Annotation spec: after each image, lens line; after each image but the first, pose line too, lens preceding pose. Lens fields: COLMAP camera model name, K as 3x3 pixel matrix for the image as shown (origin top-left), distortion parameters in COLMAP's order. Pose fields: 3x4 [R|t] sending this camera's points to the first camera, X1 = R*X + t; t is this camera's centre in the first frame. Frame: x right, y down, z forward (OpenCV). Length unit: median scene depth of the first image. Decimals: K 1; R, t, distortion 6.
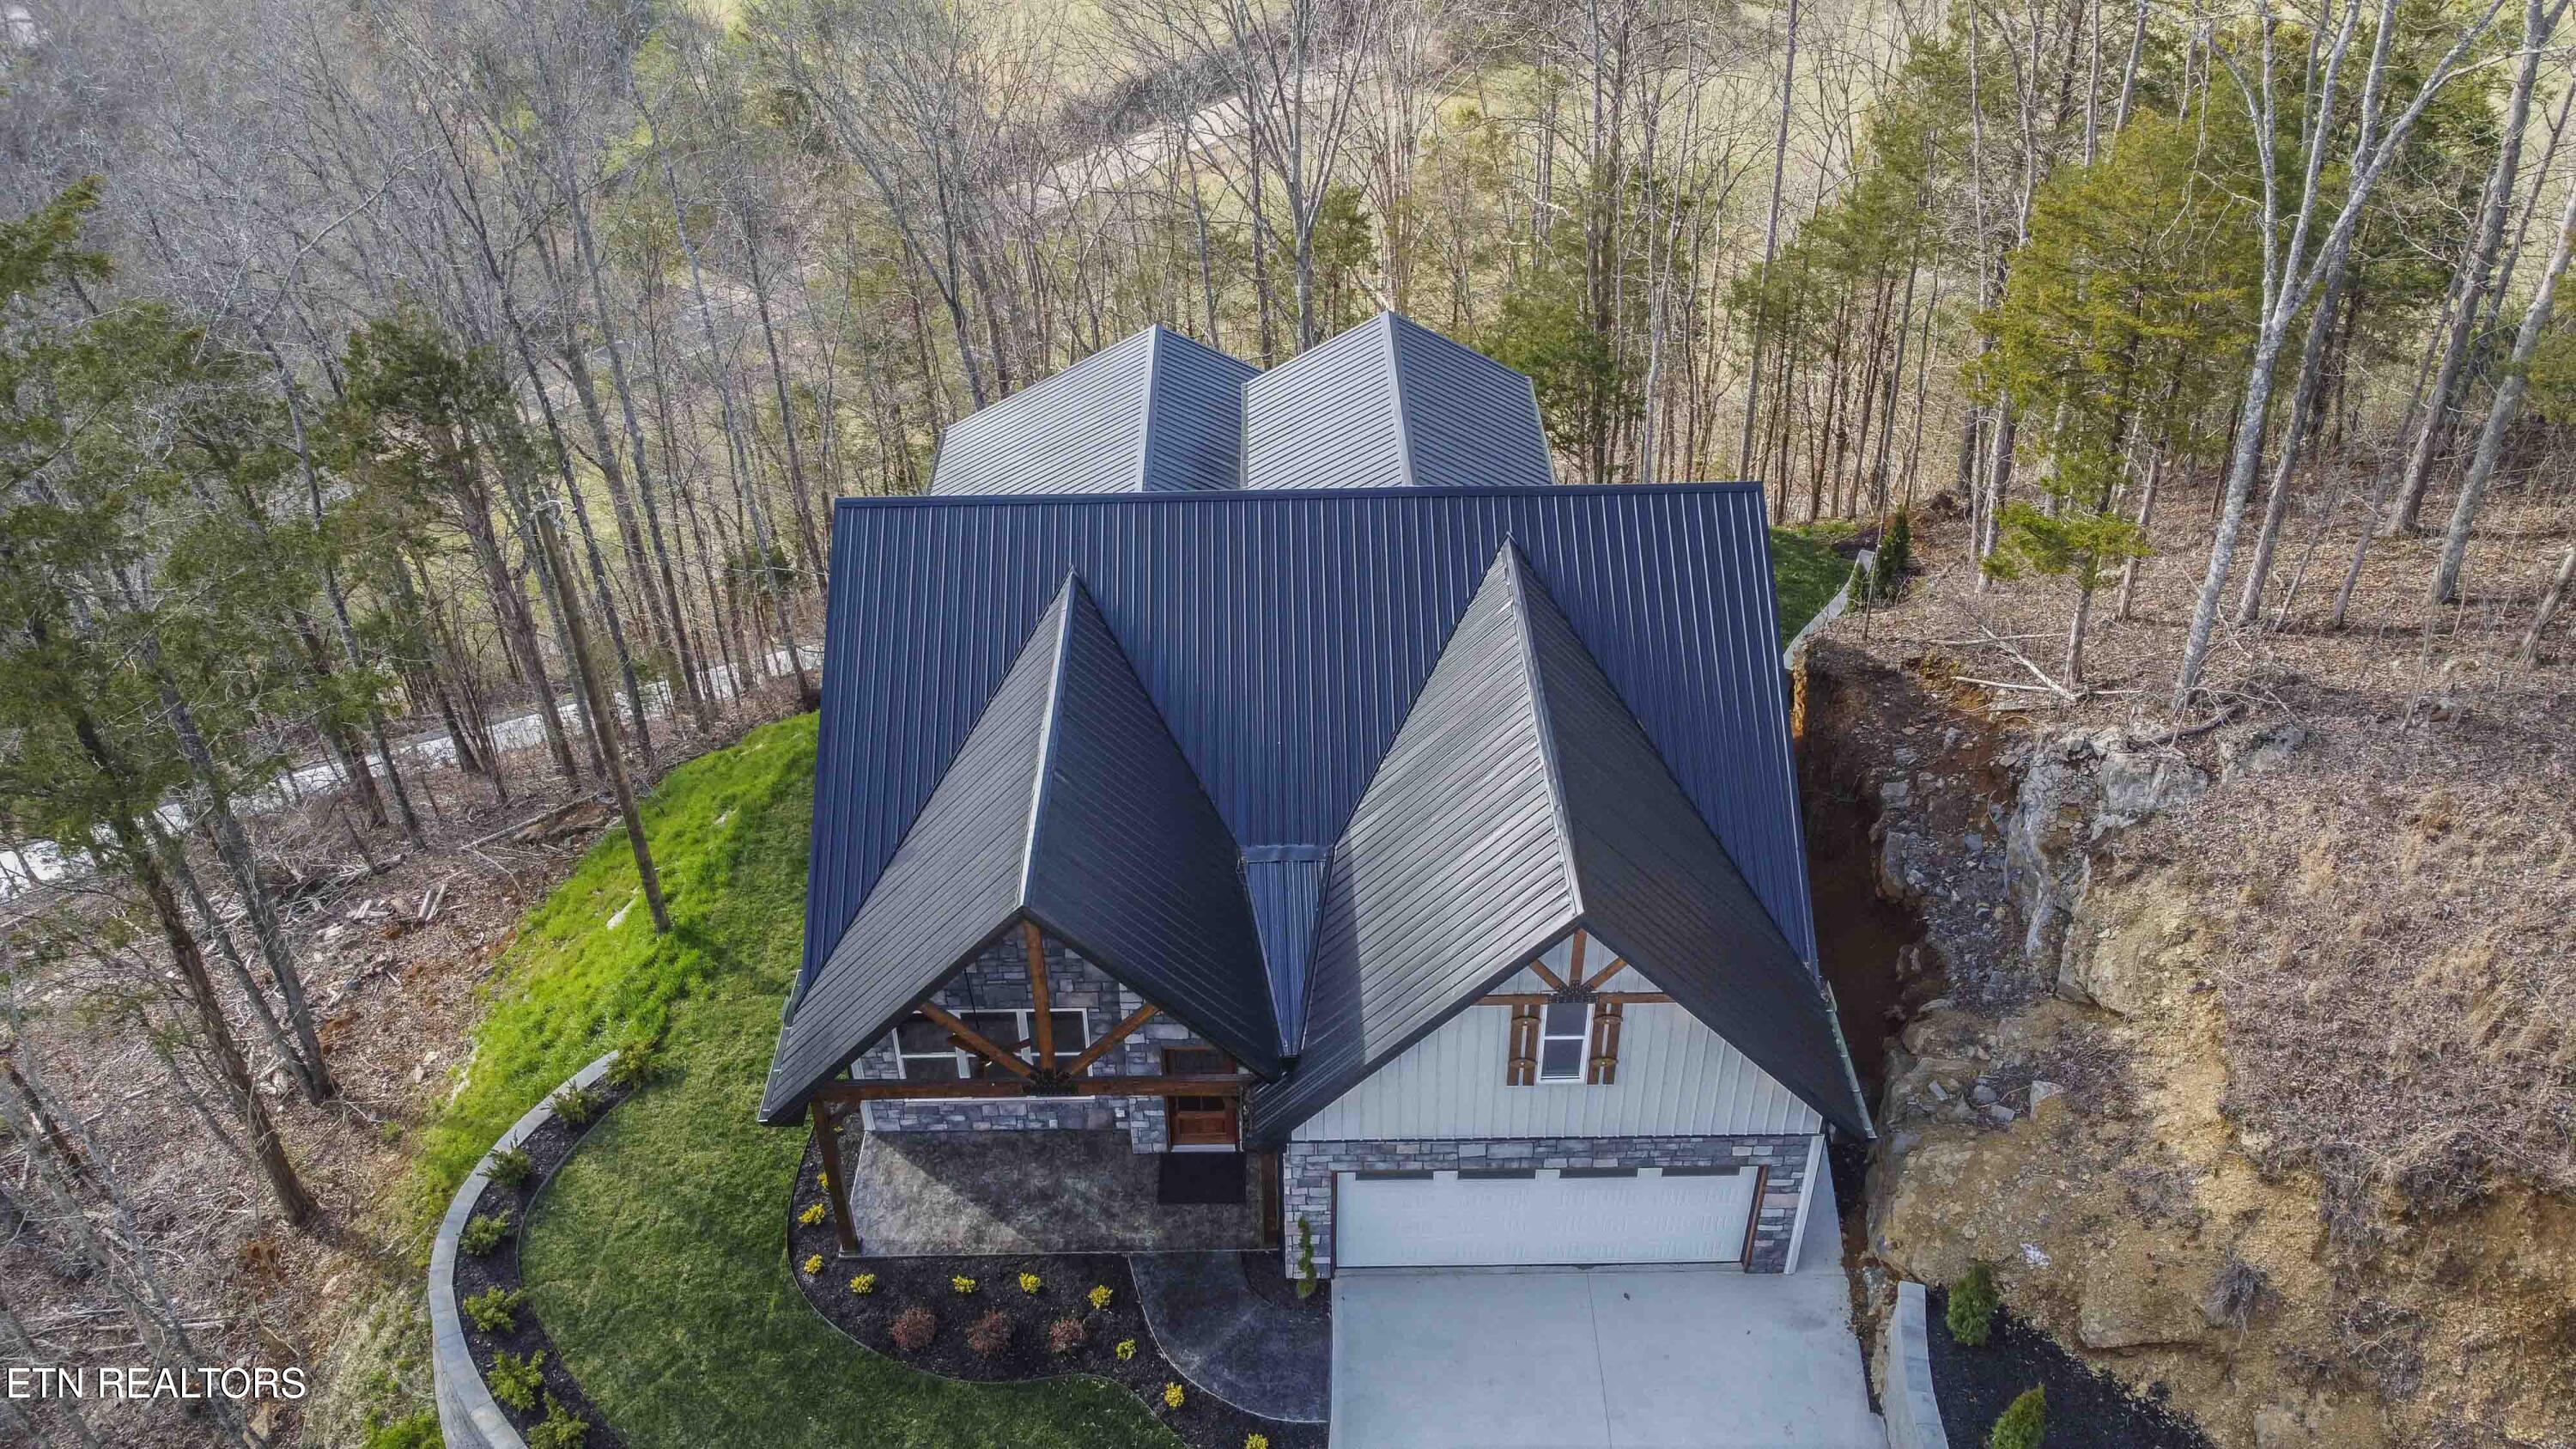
lens RADIAL K [[1915.3, 0, 1288.1], [0, 1915.3, 734.5], [0, 0, 1]] dist [0.003122, 0.000384]
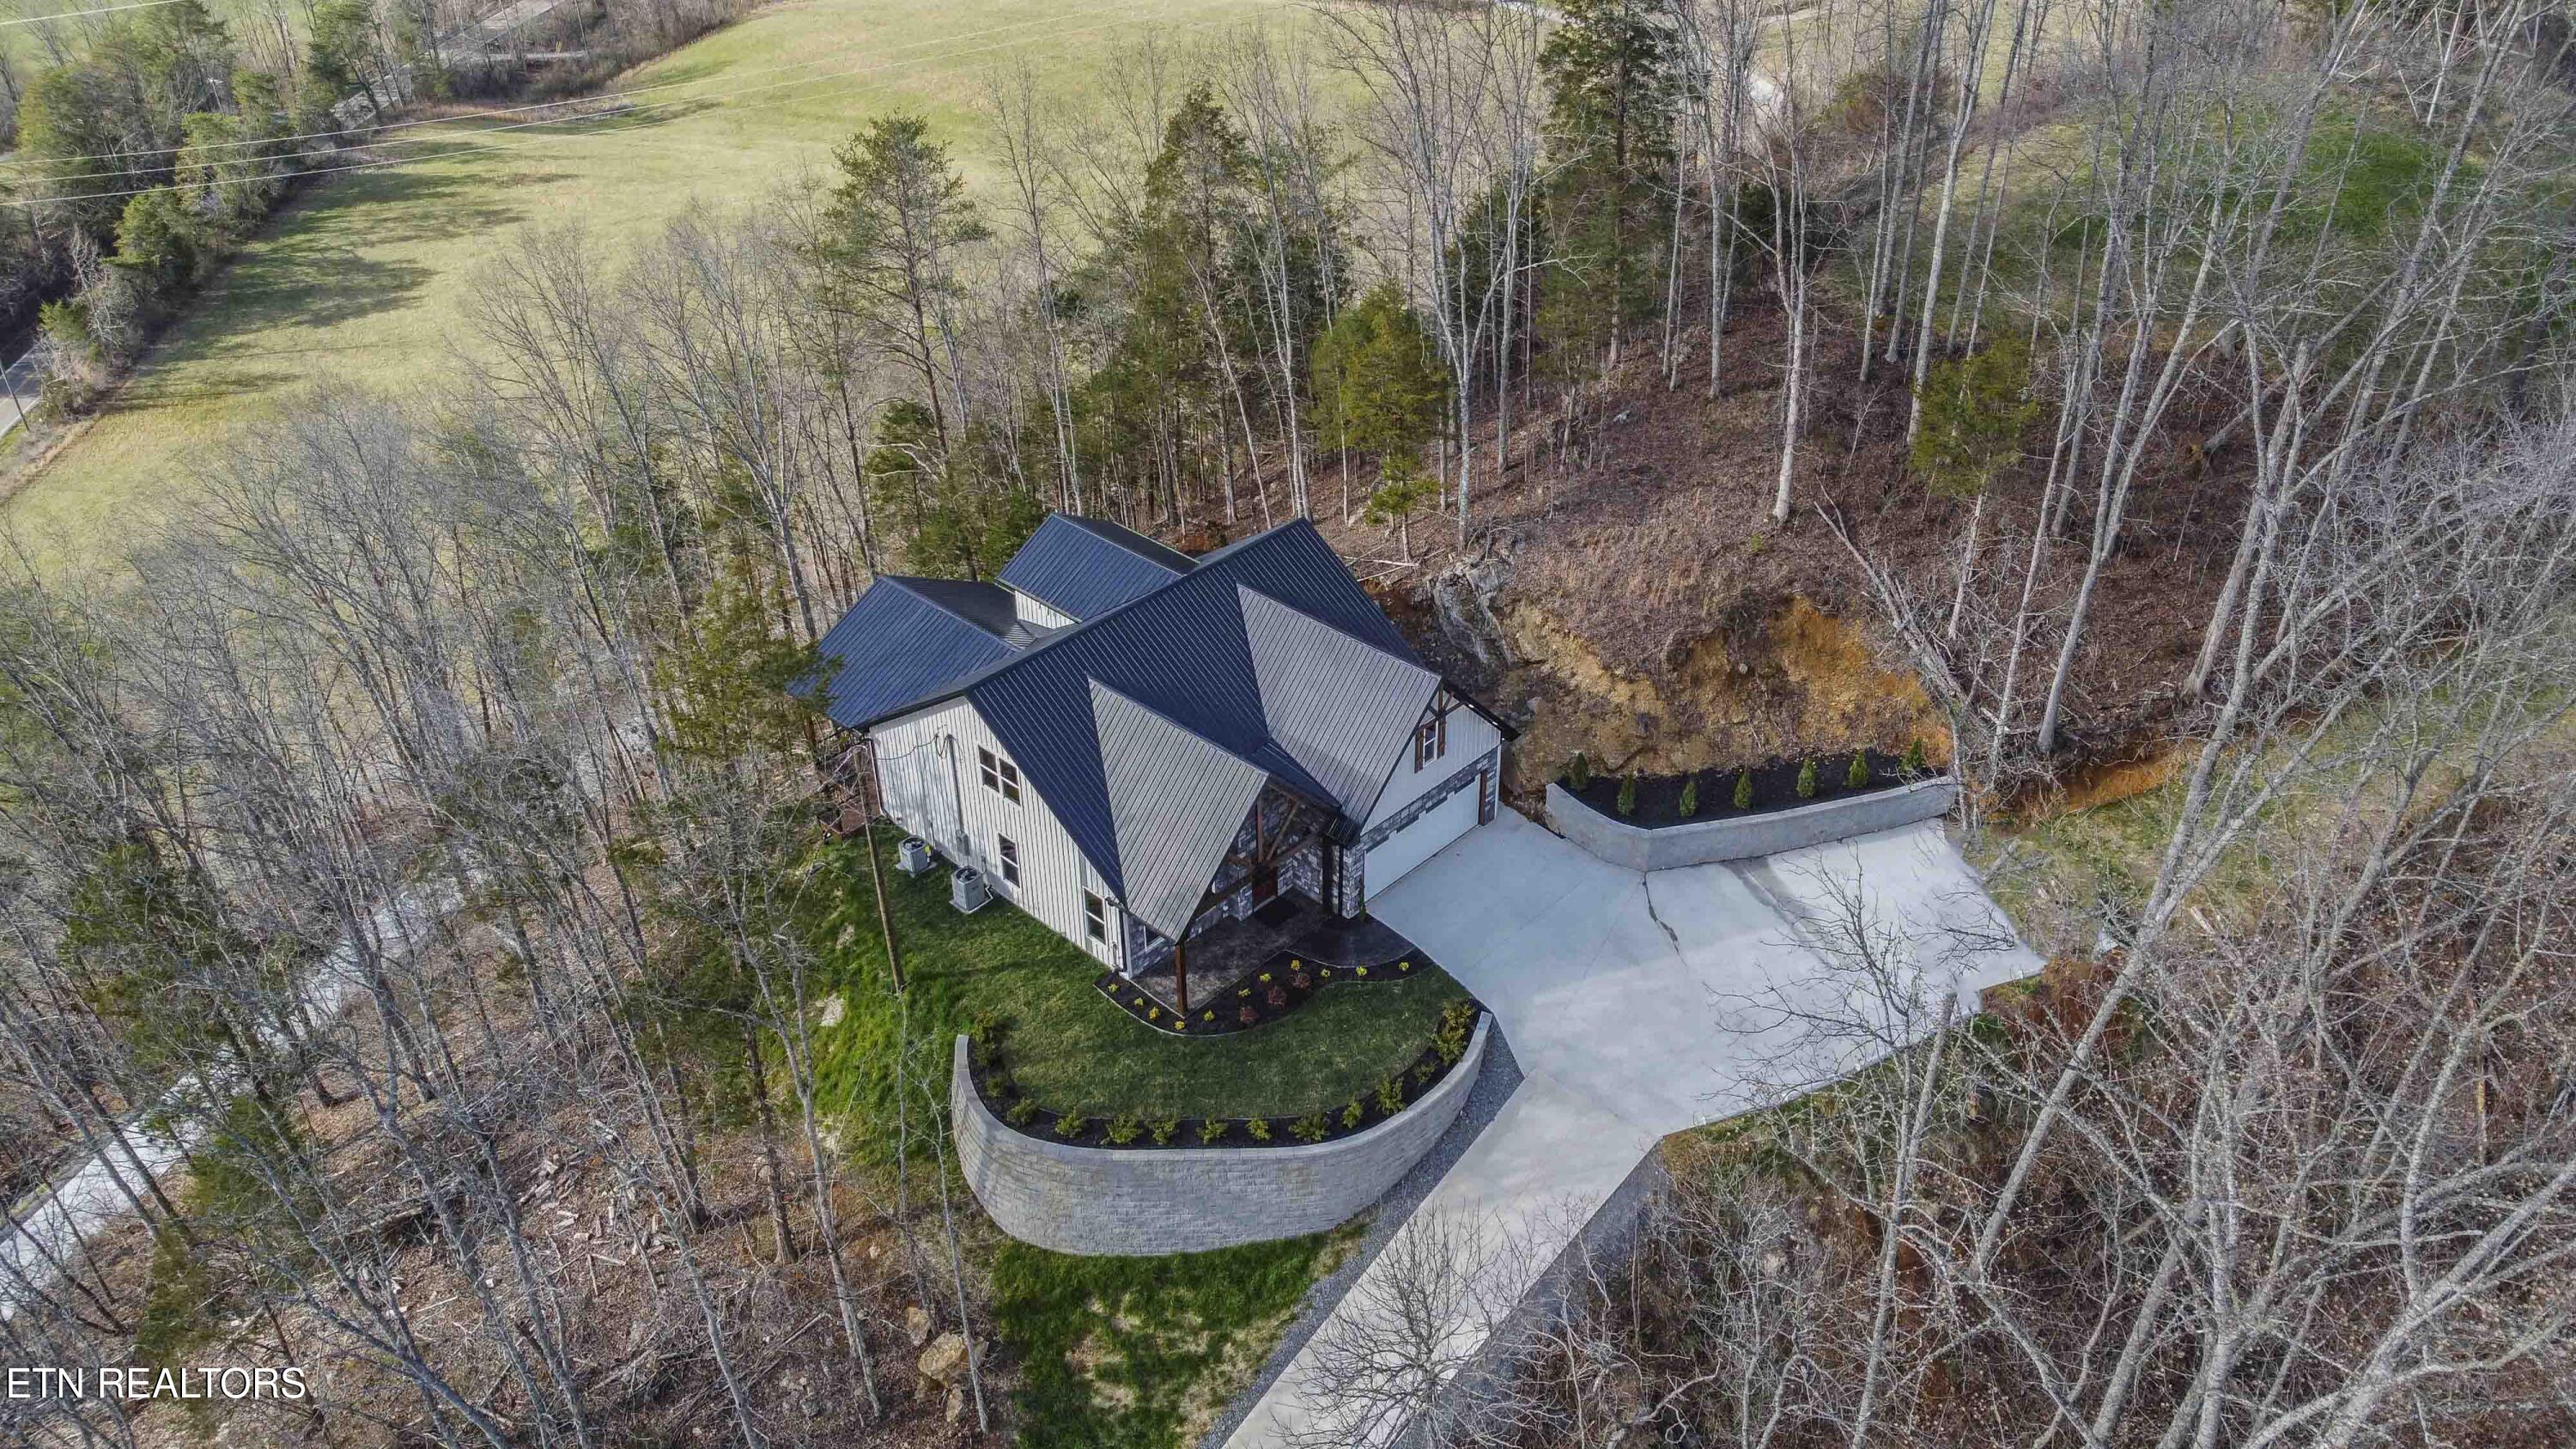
lens RADIAL K [[1915.3, 0, 1285.1], [0, 1915.3, 723.0], [0, 0, 1]] dist [0.003122, 0.000384]
pose [[0.705763, -0.399983, 0.584733, -1.287800], [0.431620, 0.897268, 0.092812, -0.153647], [-0.561785, 0.186879, 0.805899, -0.781405]]
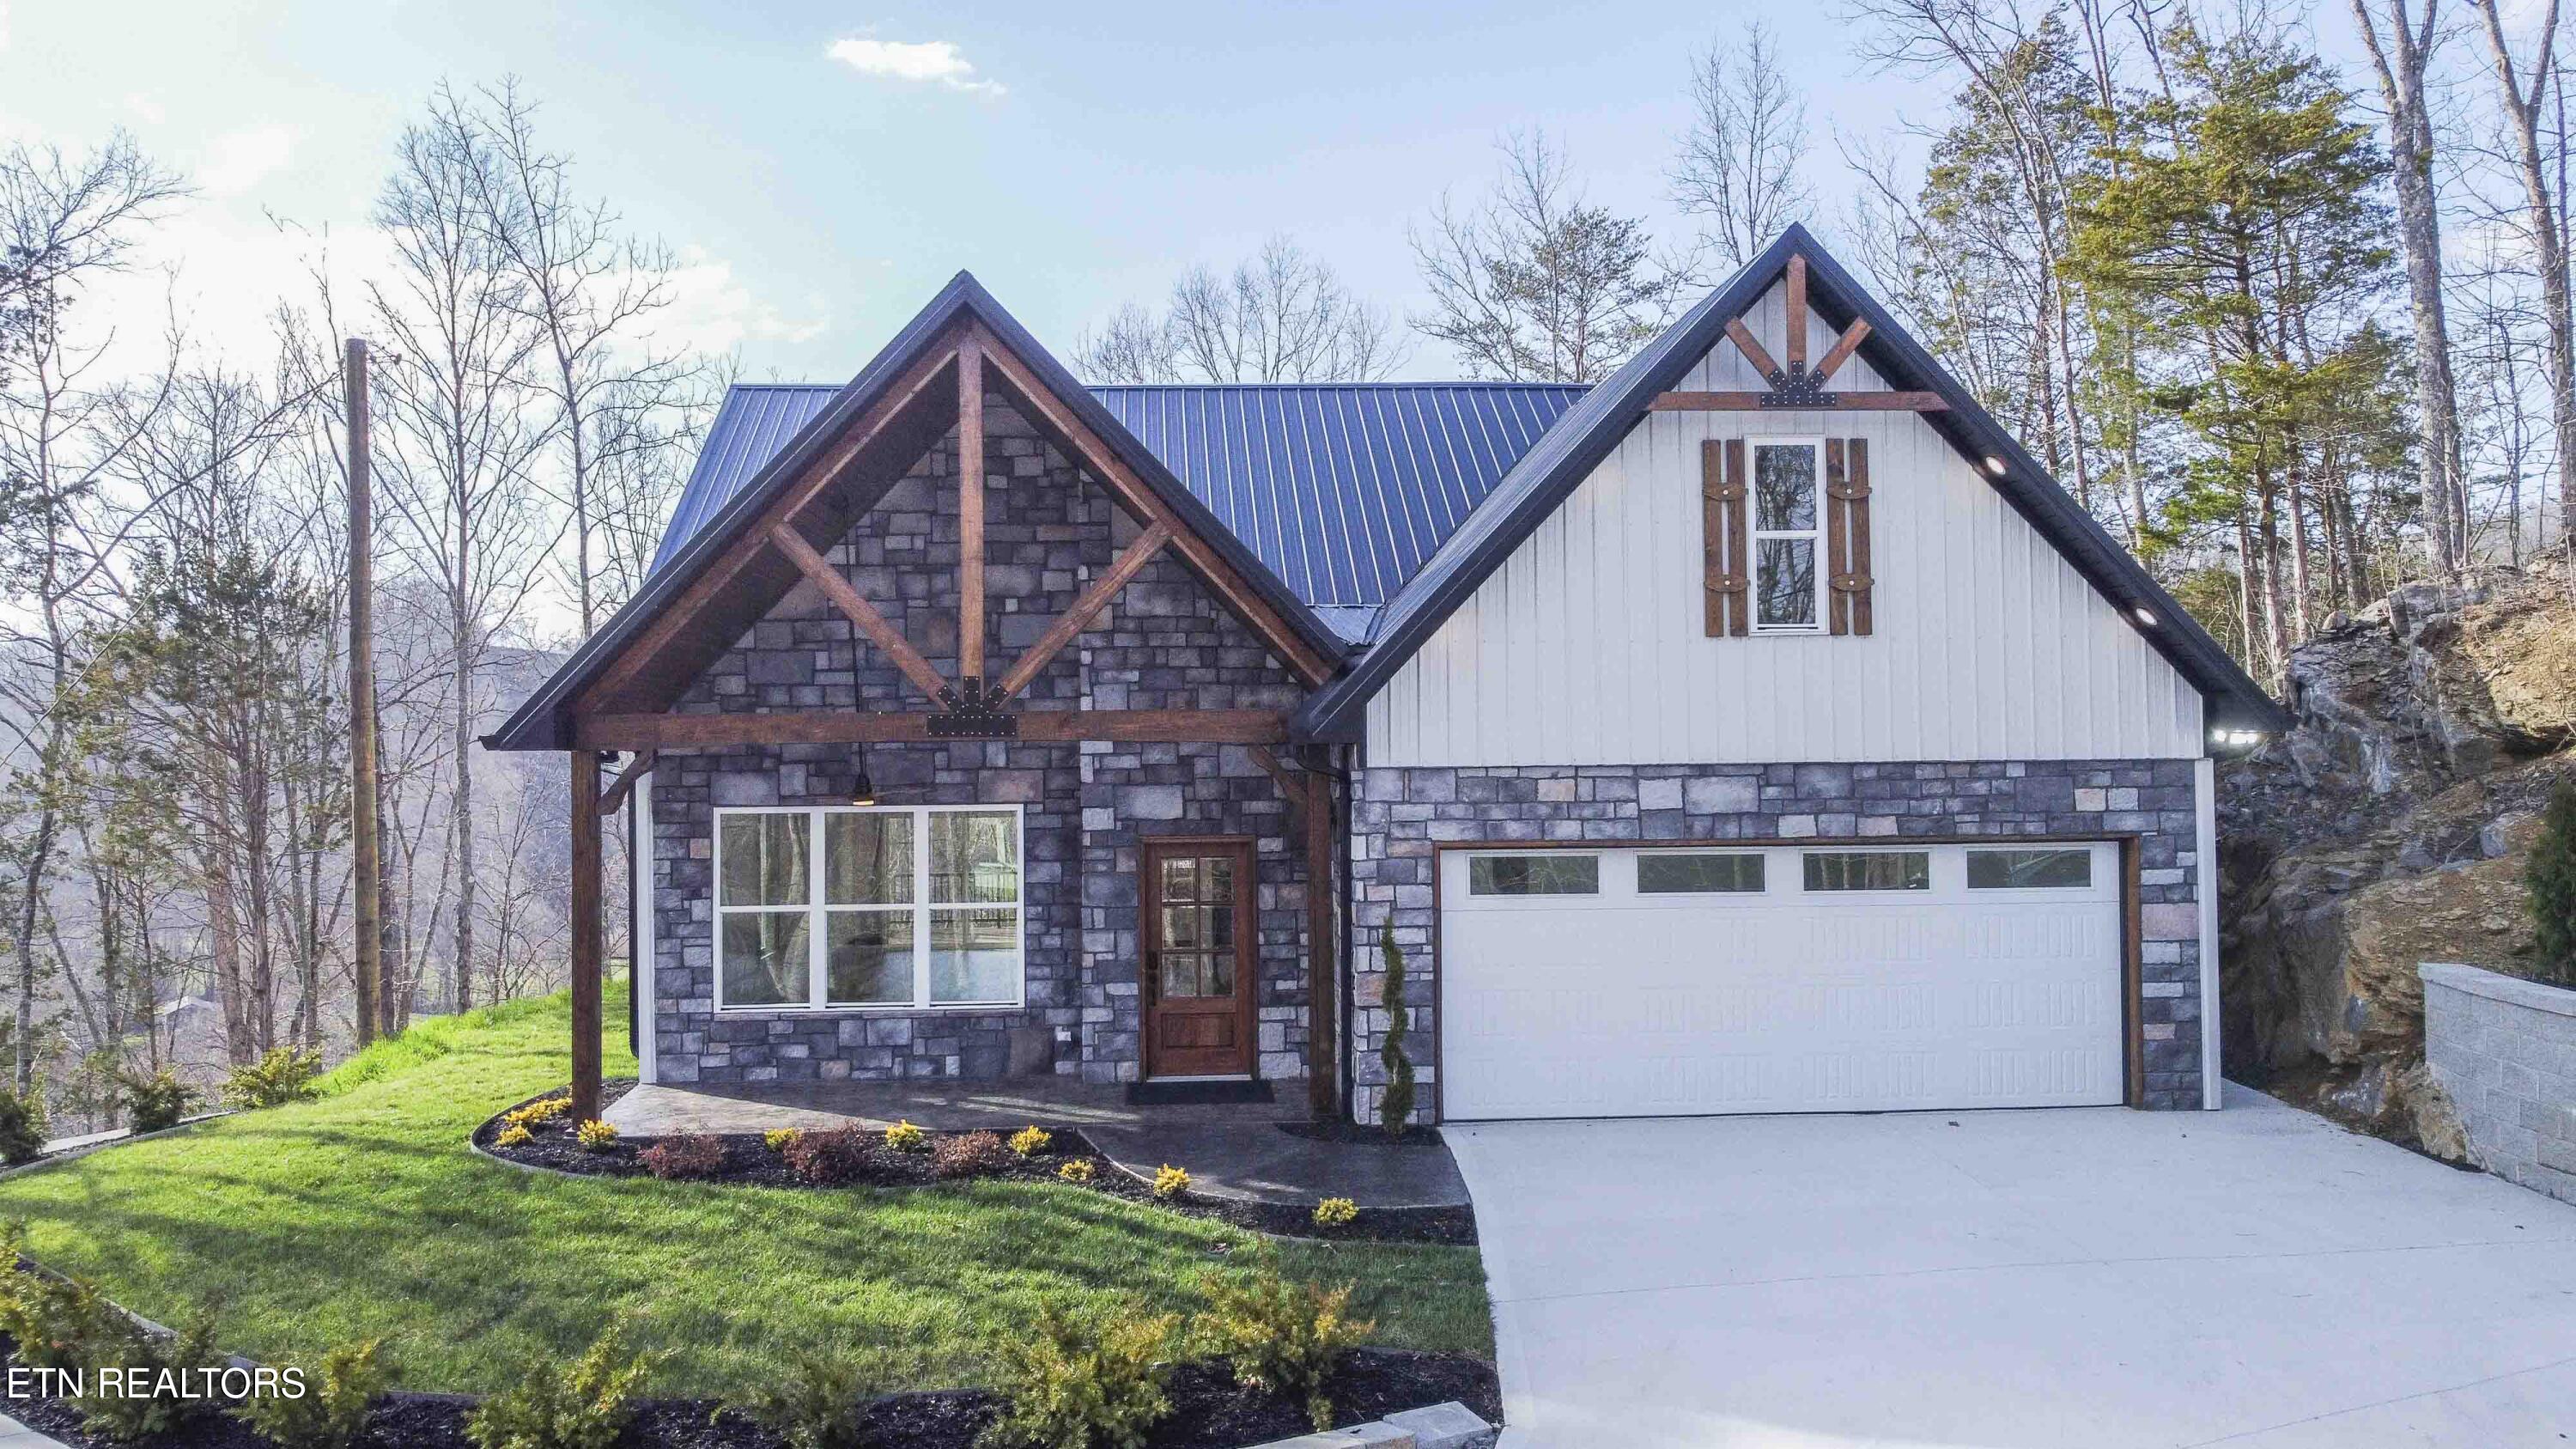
lens RADIAL K [[1915.3, 0, 1292.7], [0, 1915.3, 725.1], [0, 0, 1]] dist [0.003122, 0.000384]
pose [[0.998356, 0.002347, 0.057264, -0.055686], [0.032983, 0.793594, -0.607553, 0.560164], [-0.046870, 0.608443, 0.792213, 0.500573]]
